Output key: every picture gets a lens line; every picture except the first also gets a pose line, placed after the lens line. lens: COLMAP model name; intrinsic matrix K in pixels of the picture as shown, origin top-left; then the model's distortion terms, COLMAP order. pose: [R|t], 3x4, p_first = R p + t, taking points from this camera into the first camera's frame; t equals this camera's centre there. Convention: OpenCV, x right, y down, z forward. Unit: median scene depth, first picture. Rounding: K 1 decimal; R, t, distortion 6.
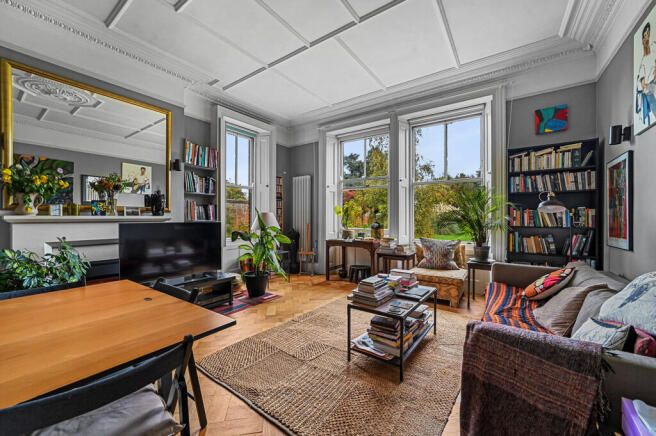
lens RADIAL K [[256.5, 0, 326.2], [0, 256.5, 216.8], [0, 0, 1]] dist [-0.015326, 0.005228]
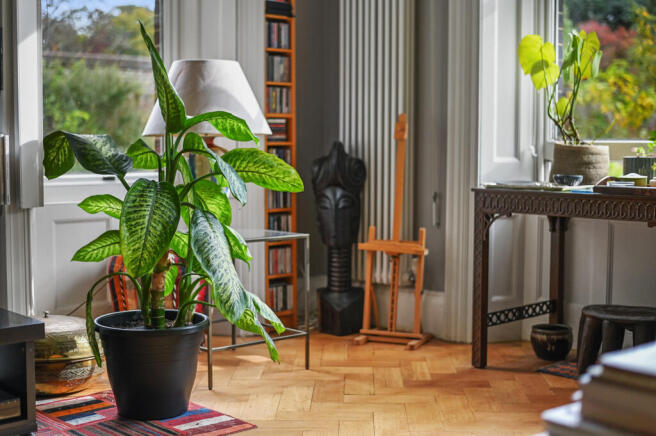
lens RADIAL K [[973.6, 0, 329.1], [0, 973.6, 215.0], [0, 0, 1]] dist [-0.070604, 0.000000]
pose [[0.982073, 0.017548, -0.187681, 0.042467], [-0.002423, 0.996750, 0.080515, 0.060234], [0.188484, -0.078617, 0.978924, 0.200681]]
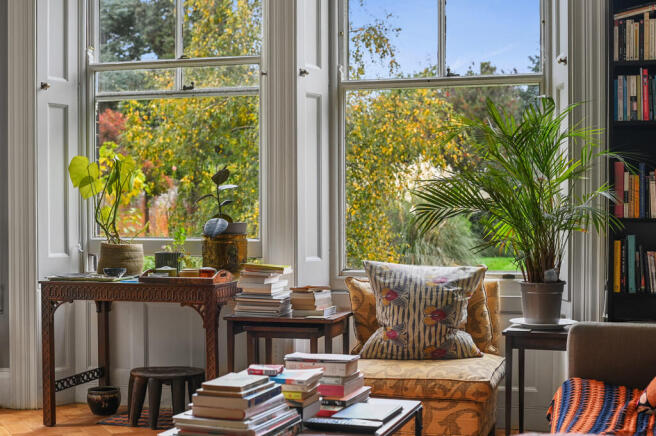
lens RADIAL K [[973.6, 0, 329.9], [0, 973.6, 222.1], [0, 0, 1]] dist [-0.070604, 0.000000]
pose [[0.945957, -0.005525, 0.324246, -0.054354], [0.001818, 0.999929, 0.011734, 0.021896], [-0.324287, -0.010511, 0.945900, -0.091641]]
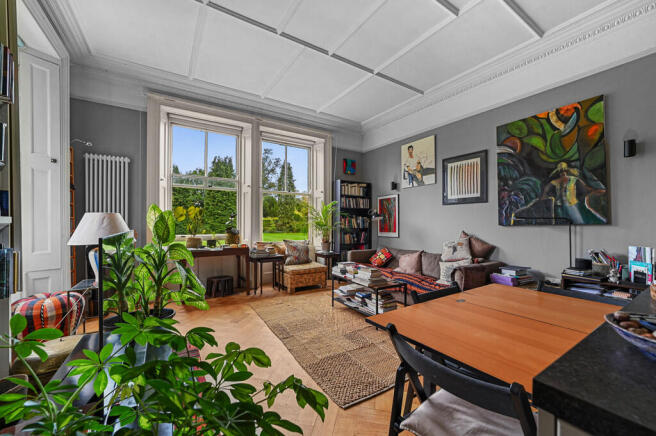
lens RADIAL K [[256.5, 0, 330.5], [0, 256.5, 222.2], [0, 0, 1]] dist [-0.015326, 0.005228]
pose [[0.379739, 0.006004, 0.925074, -0.665995], [-0.003590, 0.999981, -0.005016, 0.006102], [-0.925087, -0.001416, 0.379753, 0.391459]]
